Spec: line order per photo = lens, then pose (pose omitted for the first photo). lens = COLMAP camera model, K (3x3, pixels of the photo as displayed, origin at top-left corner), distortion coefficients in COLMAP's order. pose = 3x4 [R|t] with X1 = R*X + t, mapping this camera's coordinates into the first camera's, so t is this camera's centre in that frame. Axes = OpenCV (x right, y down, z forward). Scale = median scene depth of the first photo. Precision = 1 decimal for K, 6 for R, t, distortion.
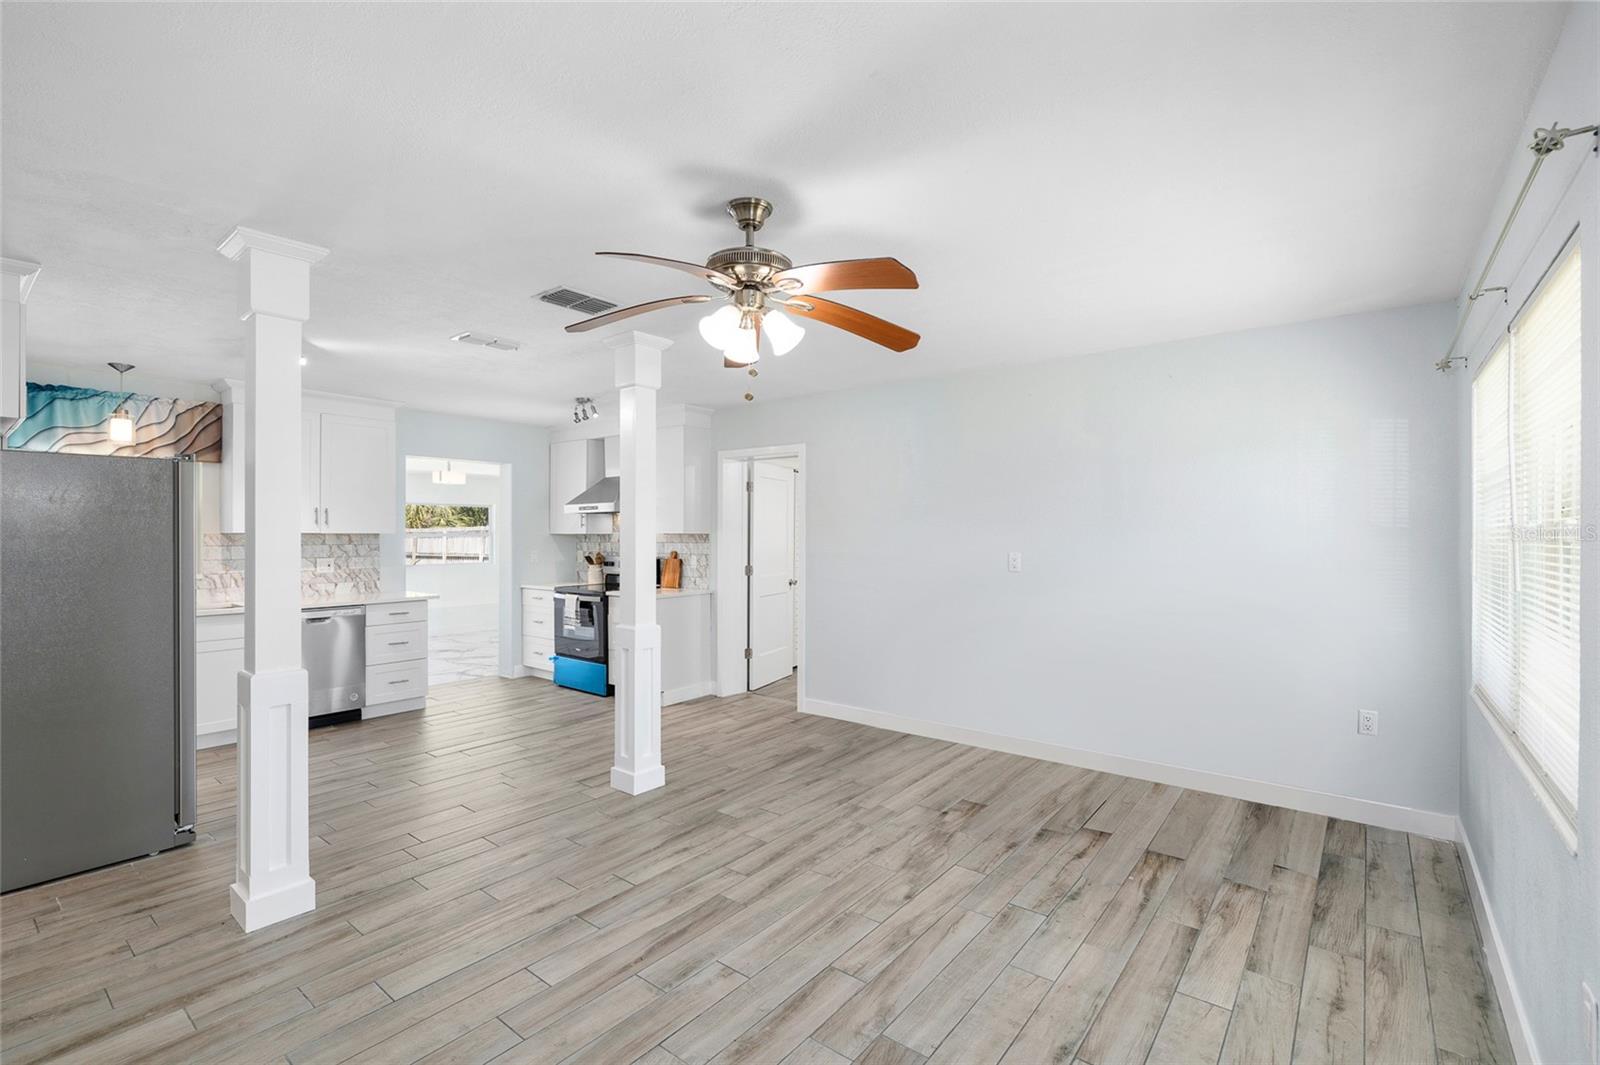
lens RADIAL K [[716.3, 0, 808.3], [0, 716.3, 531.2], [0, 0, 1]] dist [-0.006774, 0.000804]
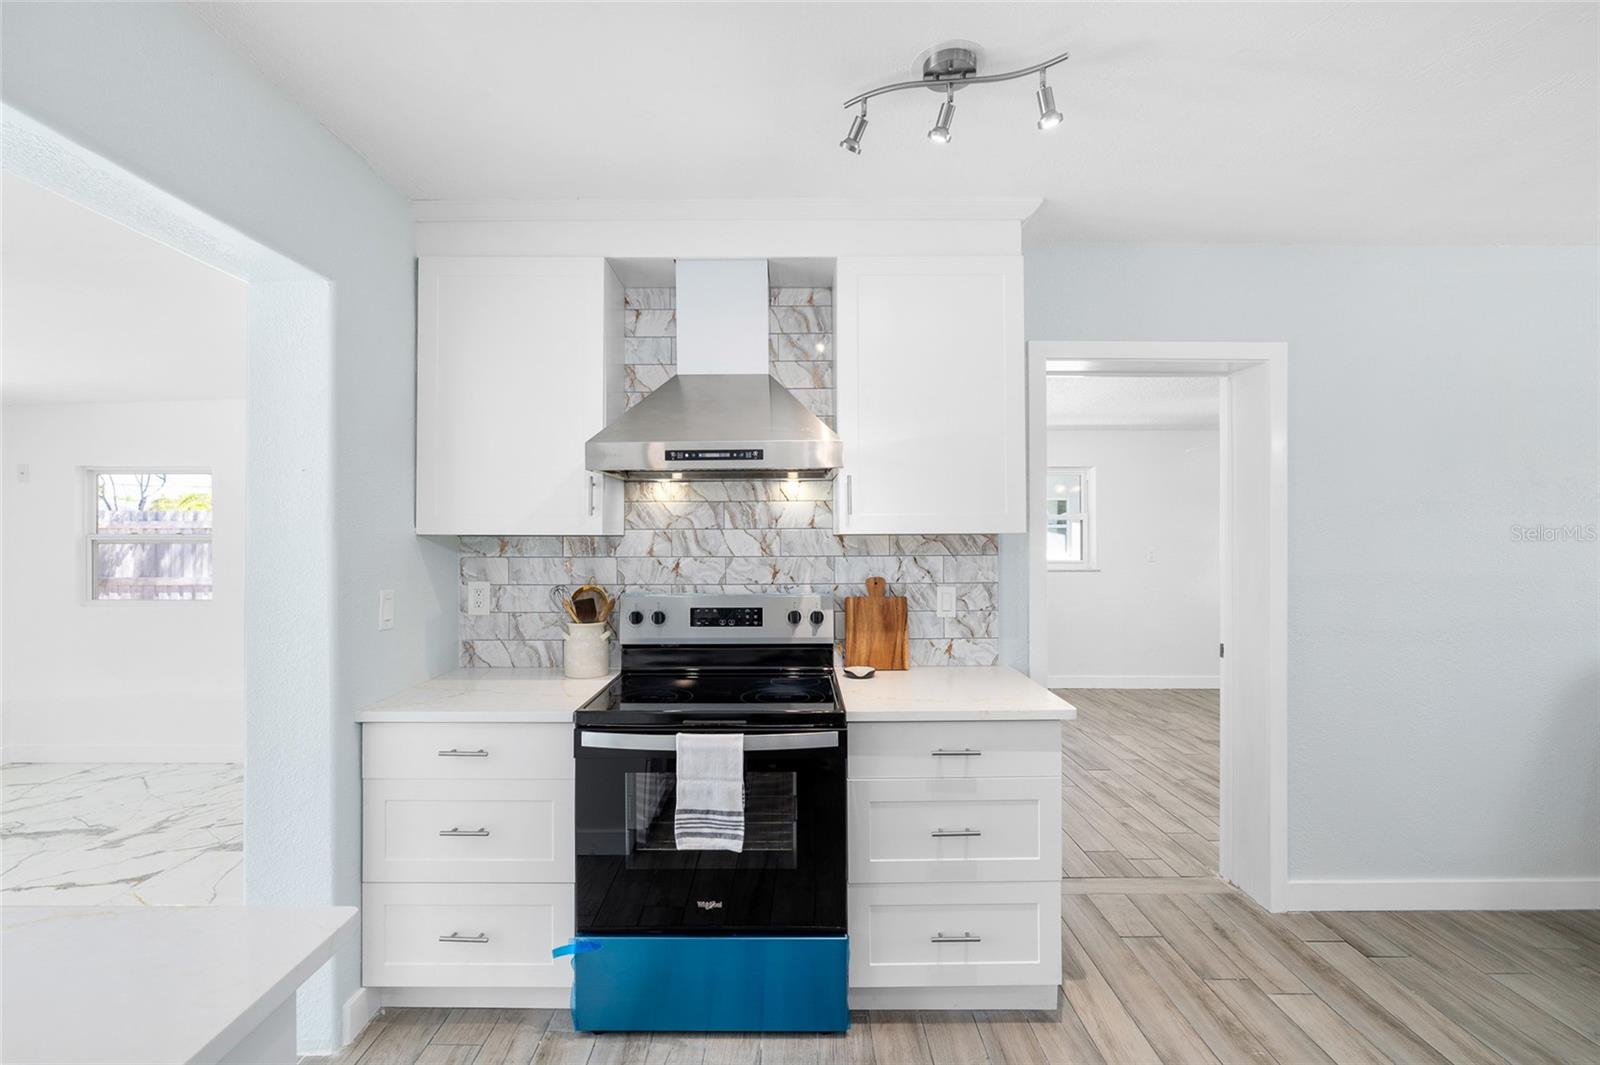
lens RADIAL K [[716.3, 0, 798.2], [0, 716.3, 534.8], [0, 0, 1]] dist [-0.006774, 0.000804]
pose [[0.784232, -0.000751, 0.620468, -0.505048], [-0.002160, 0.999990, 0.003940, 0.002596], [-0.620465, -0.004430, 0.784222, 0.762247]]
